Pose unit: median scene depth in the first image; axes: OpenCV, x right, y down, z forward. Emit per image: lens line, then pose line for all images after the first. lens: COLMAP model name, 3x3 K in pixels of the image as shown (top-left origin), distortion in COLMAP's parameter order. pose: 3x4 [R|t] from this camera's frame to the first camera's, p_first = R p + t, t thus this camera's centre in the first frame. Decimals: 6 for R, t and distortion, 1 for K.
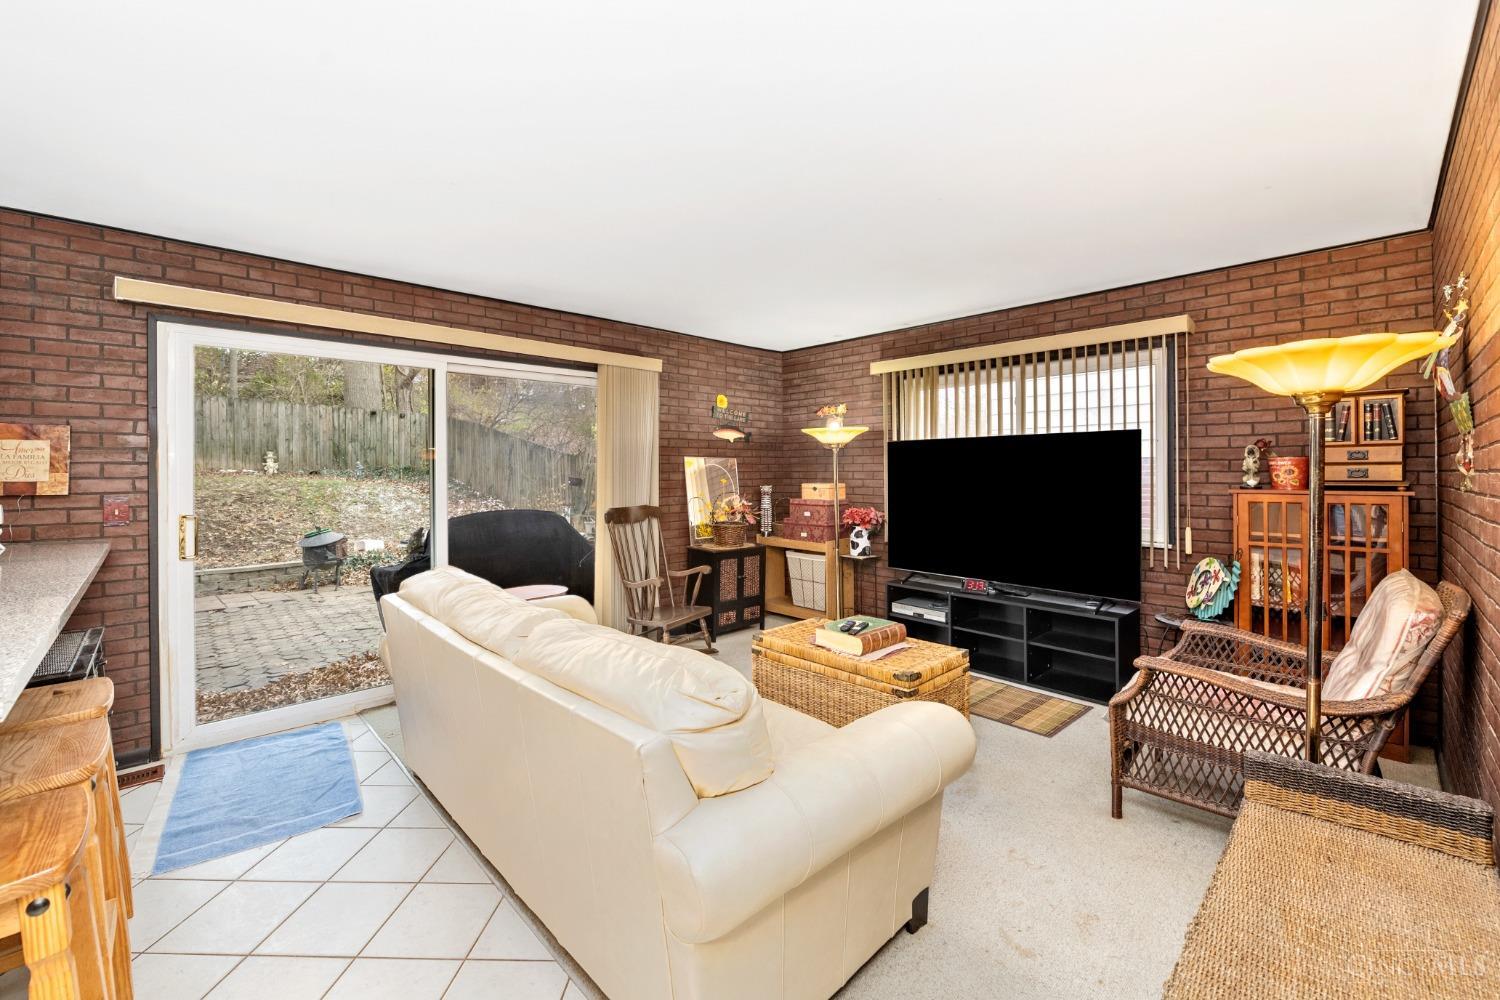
lens RADIAL K [[606.4, 0, 761.9], [0, 606.4, 471.1], [0, 0, 1]] dist [-0.010759, 0.000512]
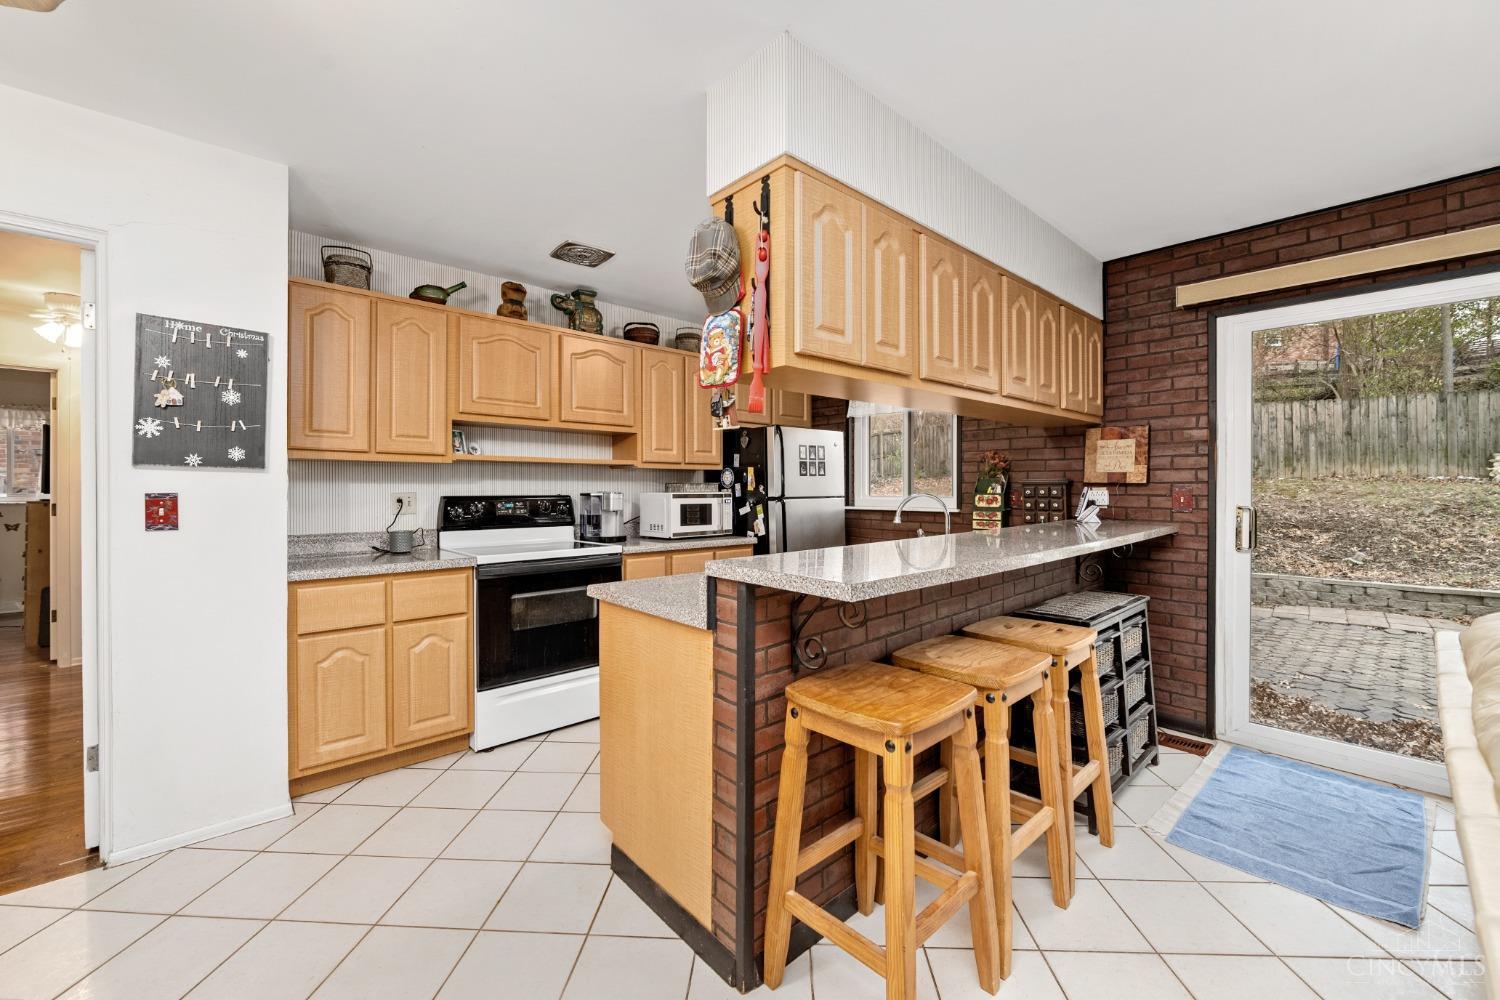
lens RADIAL K [[606.4, 0, 744.9], [0, 606.4, 490.5], [0, 0, 1]] dist [-0.010759, 0.000512]
pose [[-0.042390, 0.012371, -0.999025, 0.063151], [0.000847, 0.999923, 0.012346, 0.032157], [0.999101, -0.000323, -0.042397, 0.208359]]
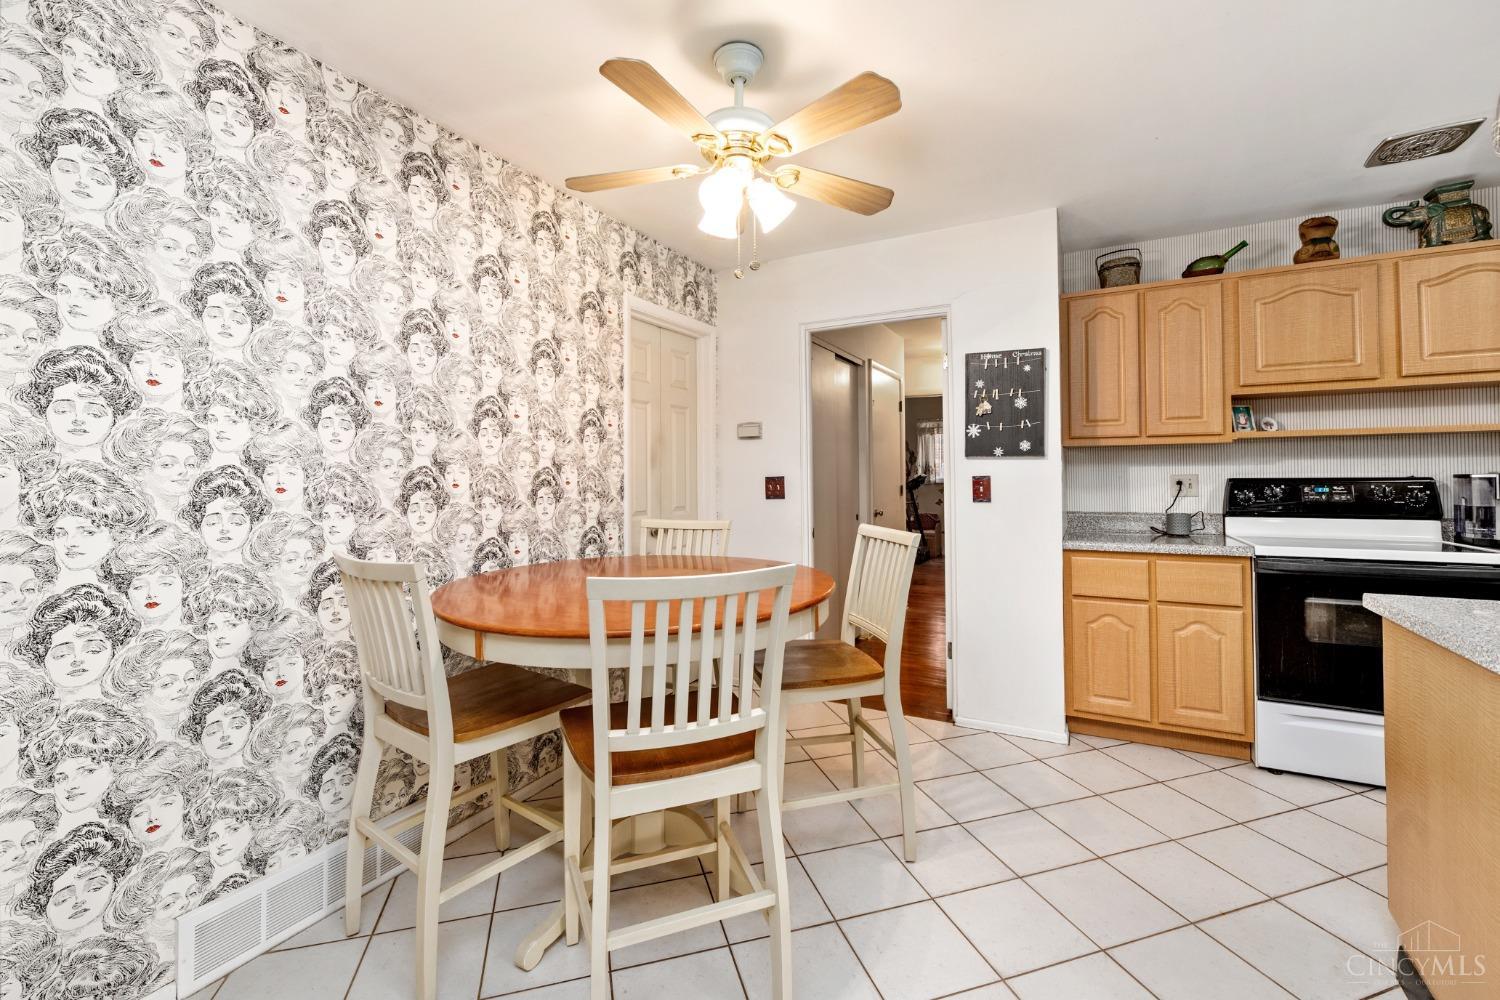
lens RADIAL K [[606.4, 0, 753.9], [0, 606.4, 469.0], [0, 0, 1]] dist [-0.010759, 0.000512]
pose [[-0.955293, 0.016929, -0.295174, 0.049538], [0.019919, 0.999776, -0.007126, 0.031231], [0.294987, -0.012686, -0.955417, 0.338846]]
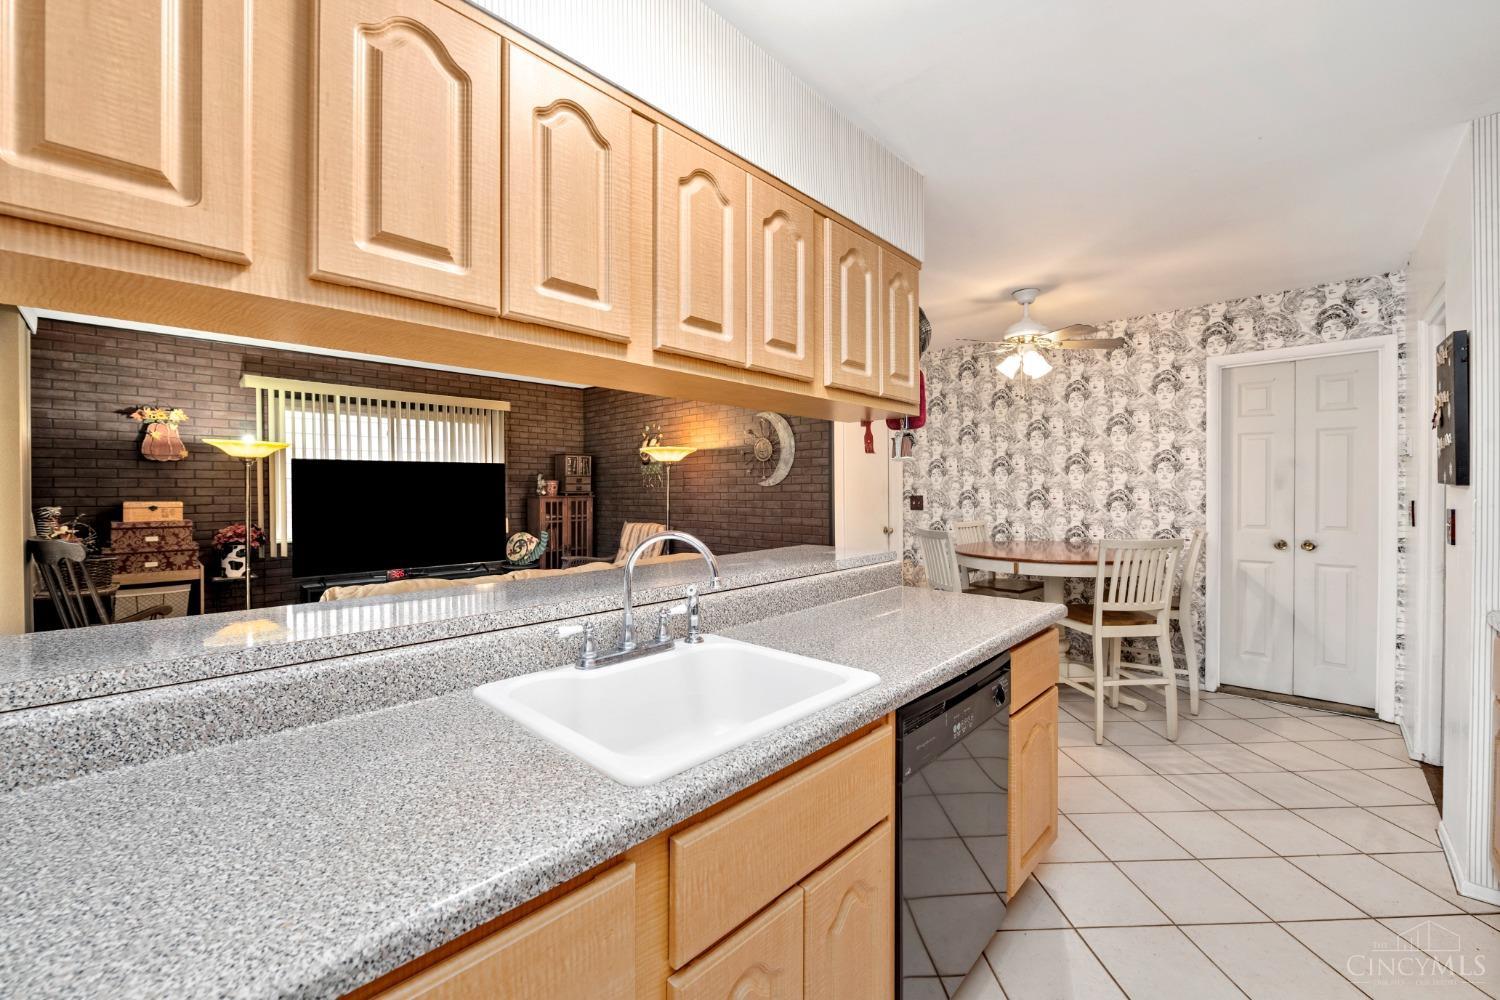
lens RADIAL K [[606.4, 0, 736.0], [0, 606.4, 495.9], [0, 0, 1]] dist [-0.010759, 0.000512]
pose [[-0.023079, -0.006418, 0.999713, -1.227126], [0.005272, 0.999965, 0.006542, 0.018676], [-0.999720, 0.005421, -0.023044, 0.380299]]
